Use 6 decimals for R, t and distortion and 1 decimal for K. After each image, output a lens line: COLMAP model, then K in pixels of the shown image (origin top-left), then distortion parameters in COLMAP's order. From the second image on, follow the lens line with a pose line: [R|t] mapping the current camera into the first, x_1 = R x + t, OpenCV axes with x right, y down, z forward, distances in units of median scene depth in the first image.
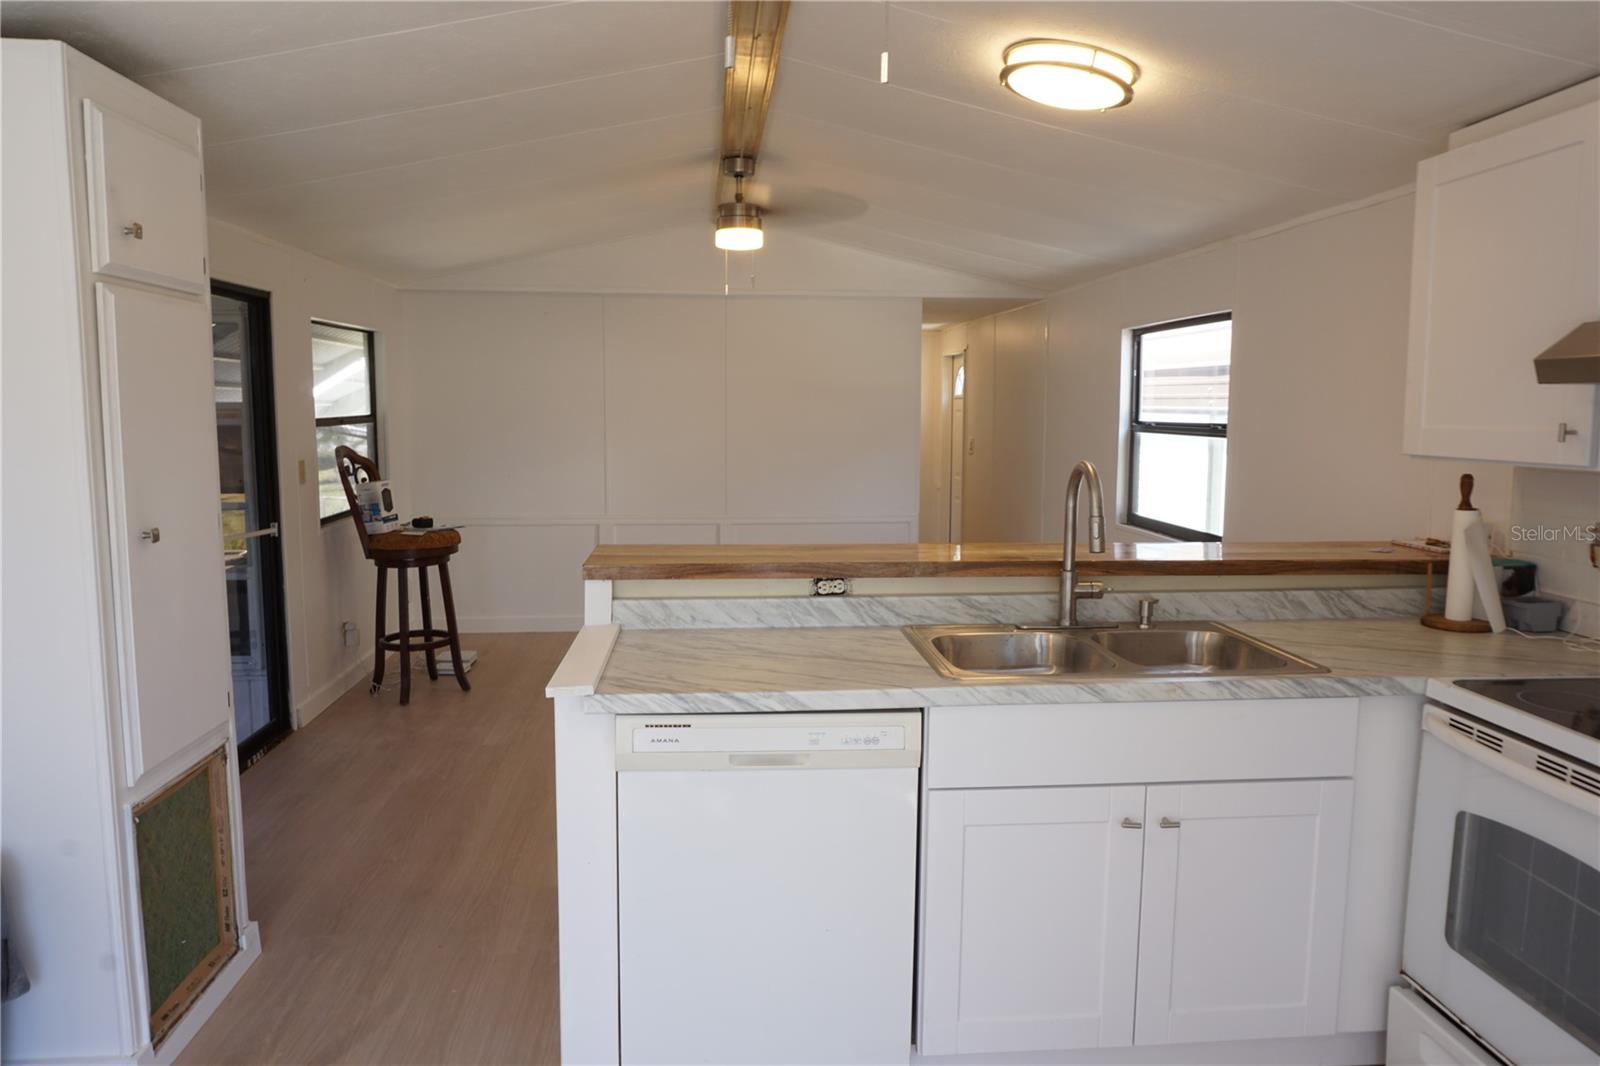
lens RADIAL K [[1061.0, 0, 801.5], [0, 1061.0, 523.3], [0, 0, 1]] dist [-0.043754, 0.019420]
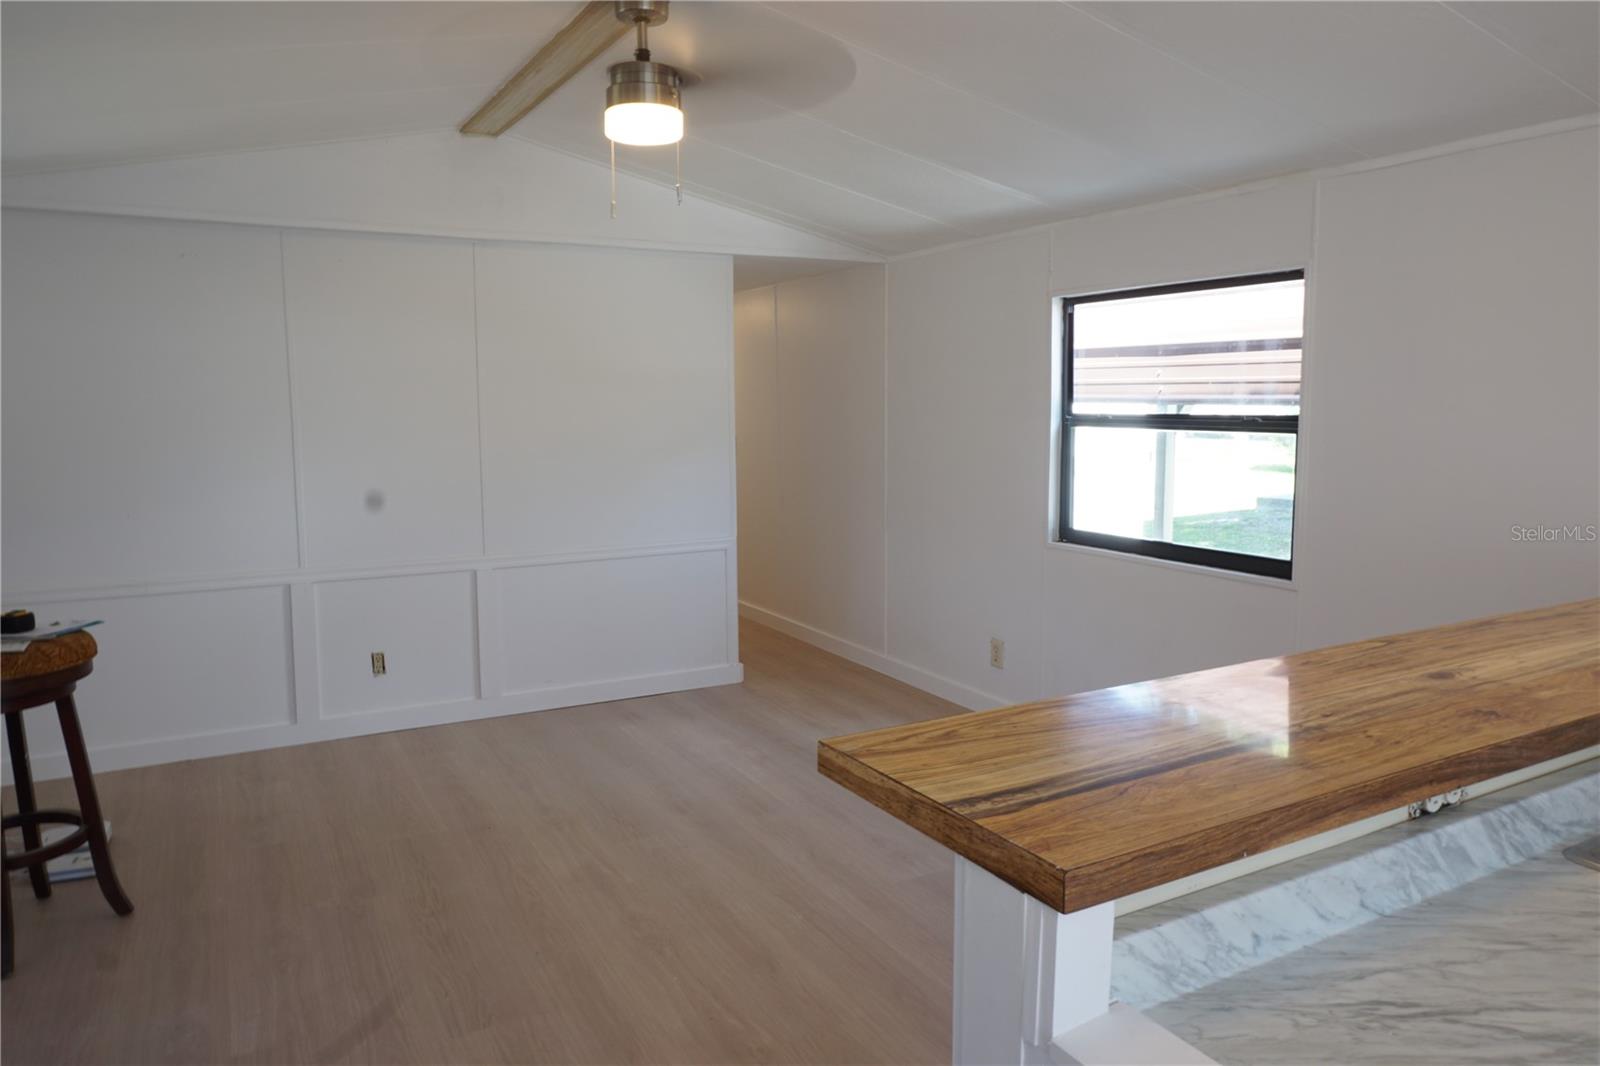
lens RADIAL K [[1061.0, 0, 797.1], [0, 1061.0, 522.0], [0, 0, 1]] dist [-0.043754, 0.019420]
pose [[0.918459, -0.056123, 0.391515, -0.389390], [0.054695, 0.998393, 0.014810, -0.075772], [-0.391717, 0.007812, 0.920053, 0.700003]]
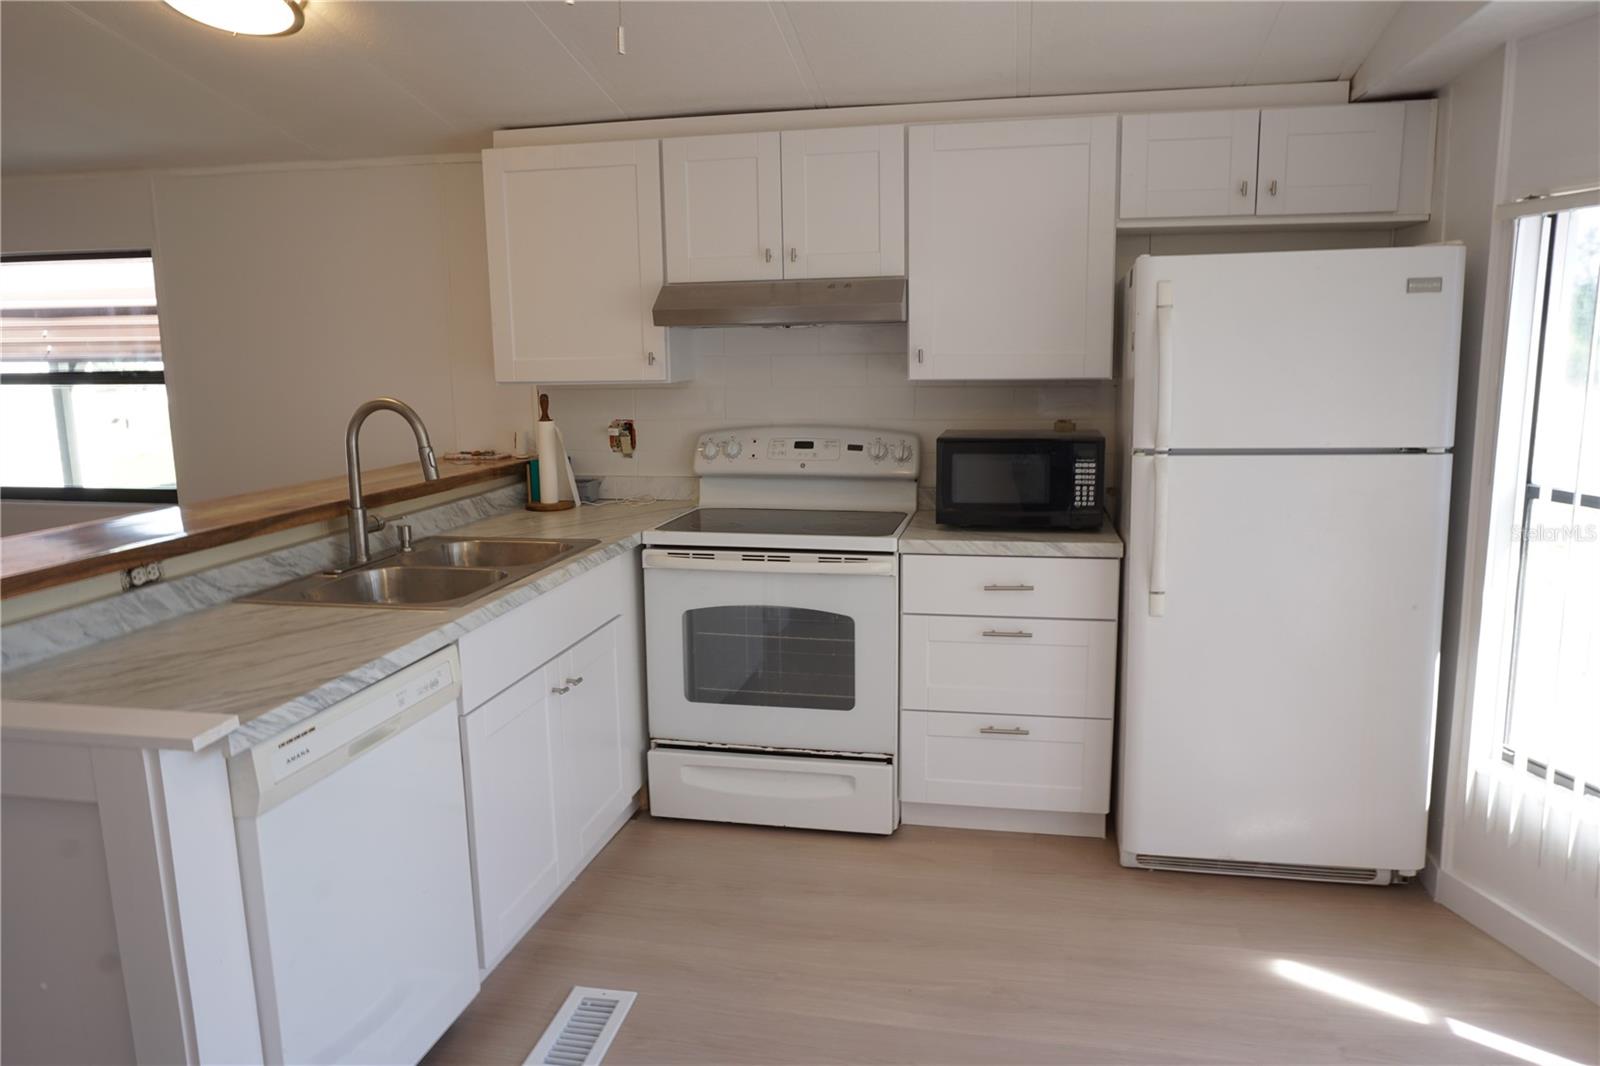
lens RADIAL K [[1061.0, 0, 812.2], [0, 1061.0, 533.9], [0, 0, 1]] dist [-0.043754, 0.019420]
pose [[0.269024, -0.169965, 0.948018, -0.581239], [0.114930, 0.982938, 0.143611, -0.025458], [-0.956252, 0.070321, 0.283968, 0.290288]]
